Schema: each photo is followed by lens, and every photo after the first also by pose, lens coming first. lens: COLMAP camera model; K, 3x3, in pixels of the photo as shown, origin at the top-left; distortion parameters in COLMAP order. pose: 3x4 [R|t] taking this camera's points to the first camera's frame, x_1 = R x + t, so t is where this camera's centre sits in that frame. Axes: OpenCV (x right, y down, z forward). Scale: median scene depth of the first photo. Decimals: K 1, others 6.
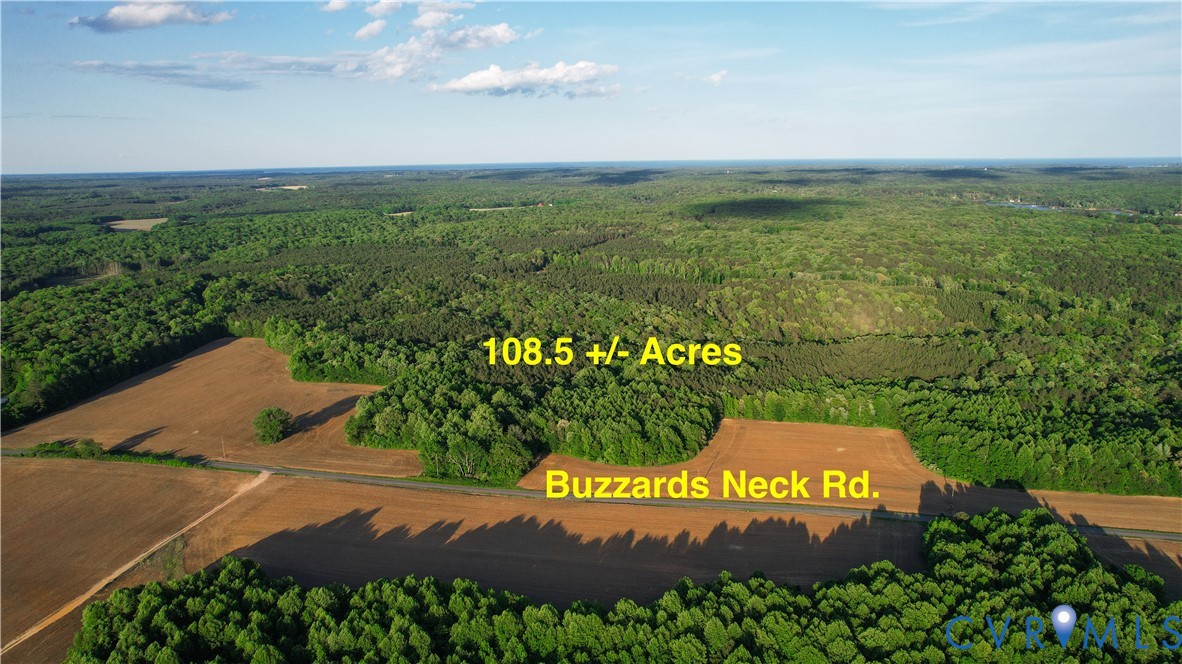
lens RADIAL K [[751.0, 0, 591.0], [0, 751.0, 332.0], [0, 0, 1]] dist [-0.081617, 0.072623]
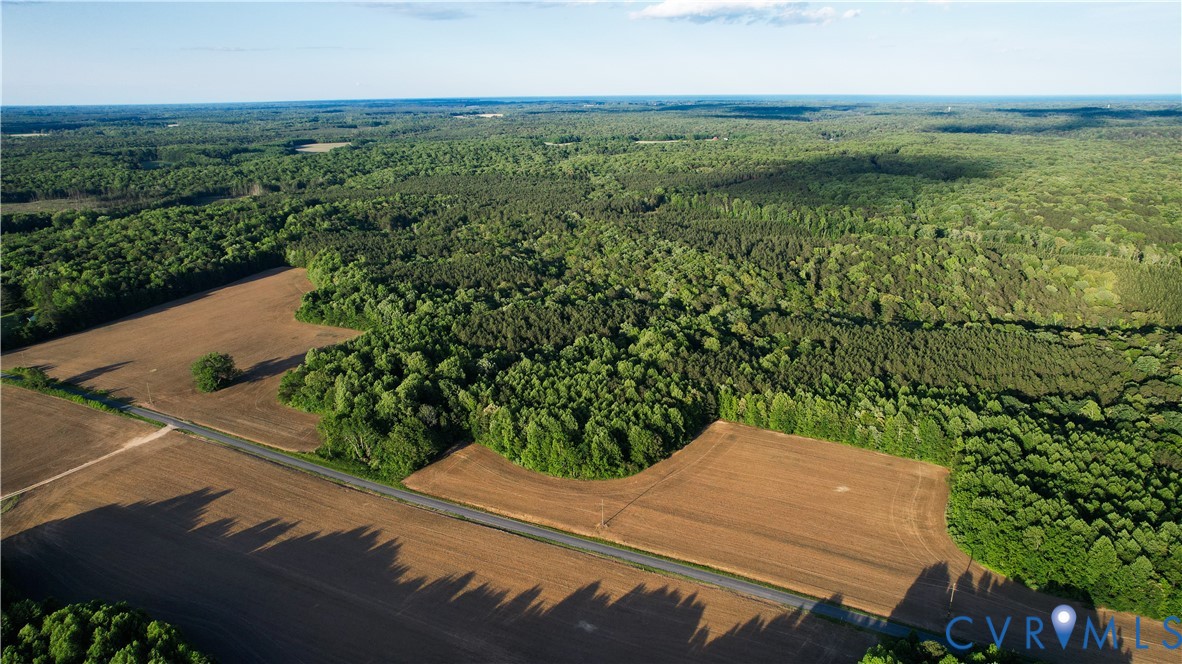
lens RADIAL K [[751.0, 0, 591.0], [0, 751.0, 332.0], [0, 0, 1]] dist [-0.081617, 0.072623]
pose [[0.963450, 0.088626, -0.252805, 0.241444], [-0.066561, 0.993292, 0.094553, -0.040797], [0.259489, -0.074270, 0.962886, 0.227472]]
